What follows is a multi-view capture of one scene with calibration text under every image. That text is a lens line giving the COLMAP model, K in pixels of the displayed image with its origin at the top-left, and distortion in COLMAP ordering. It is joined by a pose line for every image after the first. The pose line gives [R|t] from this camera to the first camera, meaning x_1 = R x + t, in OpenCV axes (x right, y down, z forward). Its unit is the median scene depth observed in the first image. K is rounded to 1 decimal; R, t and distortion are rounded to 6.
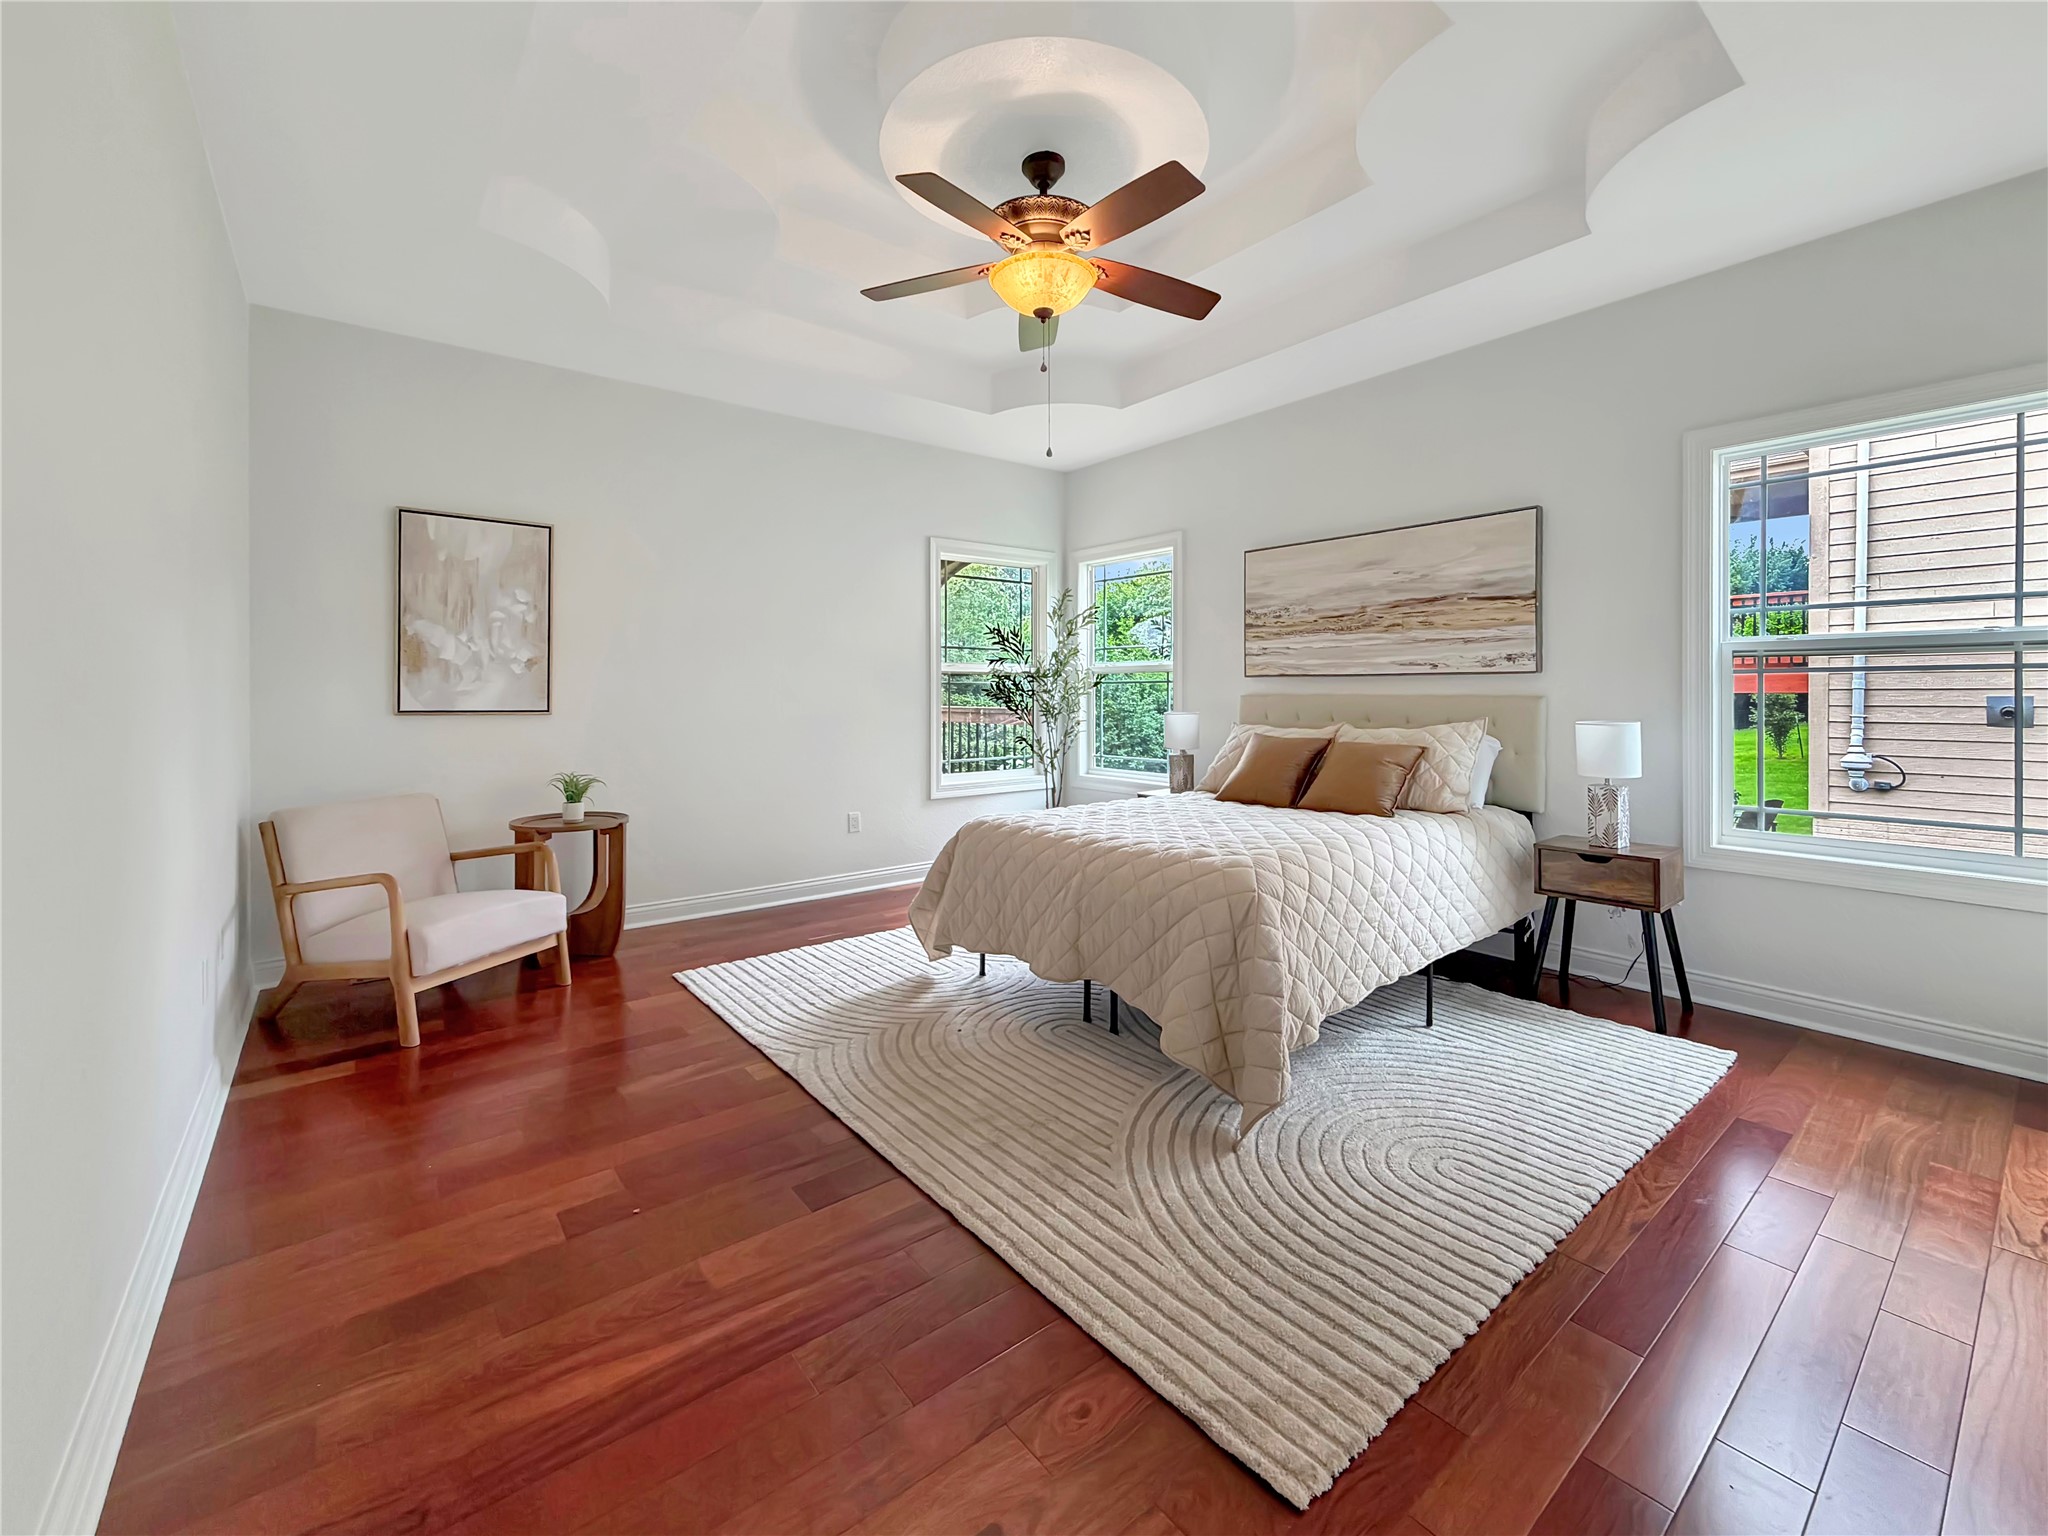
lens RADIAL K [[849.5, 0, 1022.2], [0, 849.5, 694.1], [0, 0, 1]] dist [-0.001815, 0.000077]
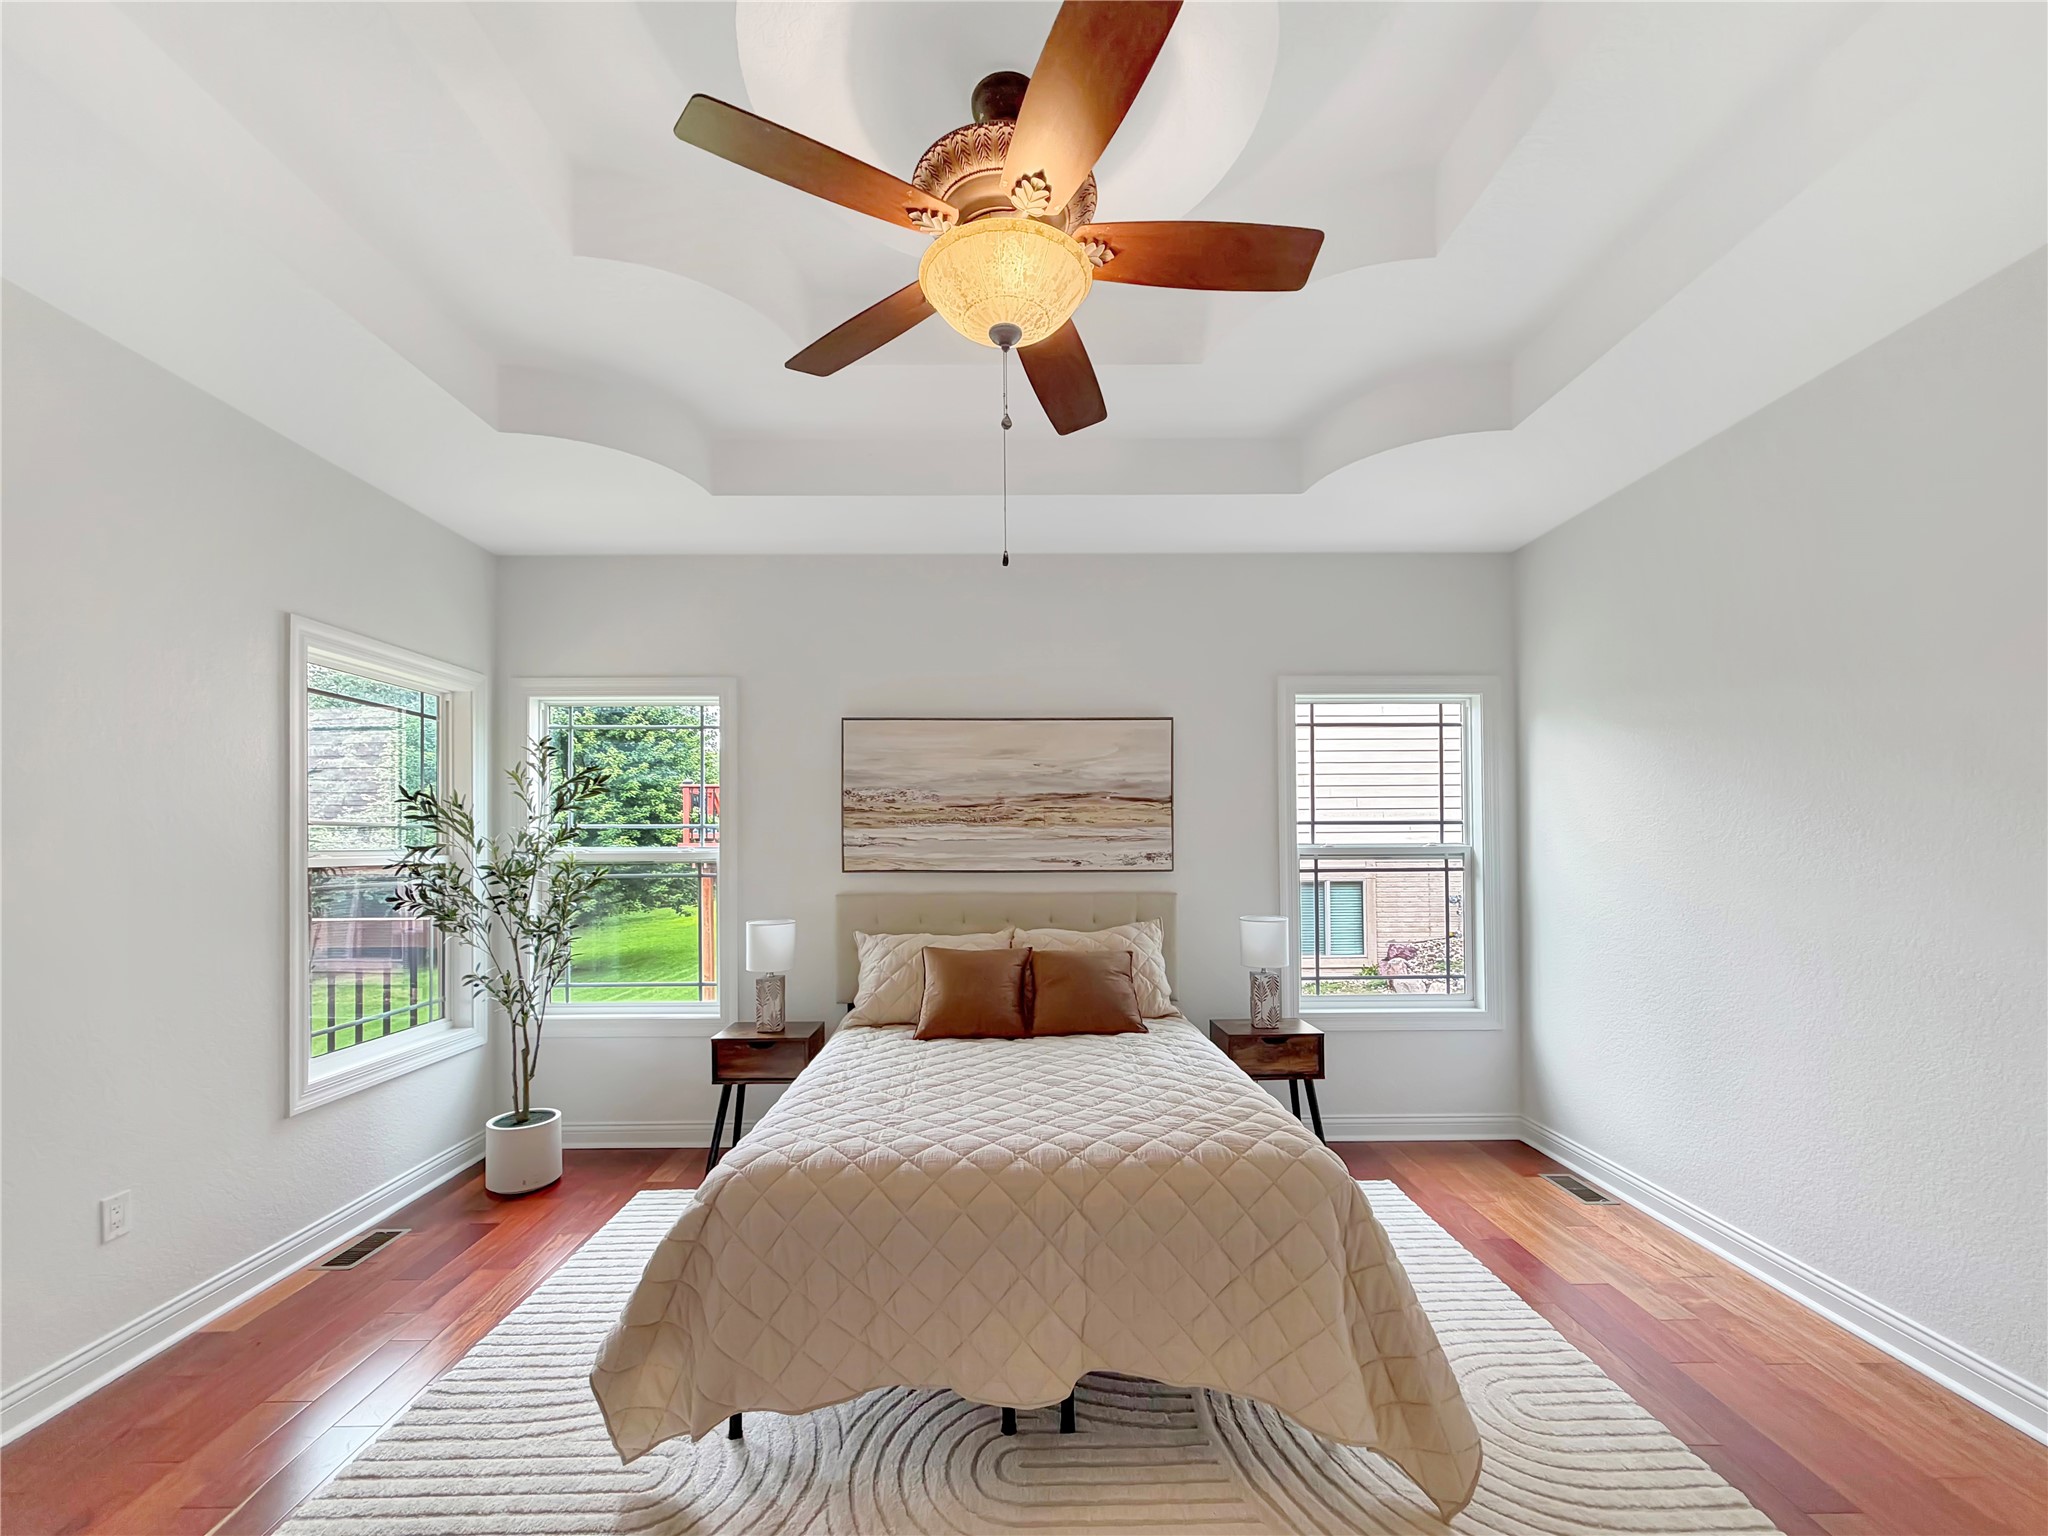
lens RADIAL K [[849.5, 0, 1020.2], [0, 849.5, 833.9], [0, 0, 1]] dist [-0.001815, 0.000077]
pose [[0.611605, 0.010664, 0.791091, -0.330086], [0.007948, 0.999776, -0.019621, -0.047132], [-0.791123, 0.018288, 0.611384, 0.438650]]
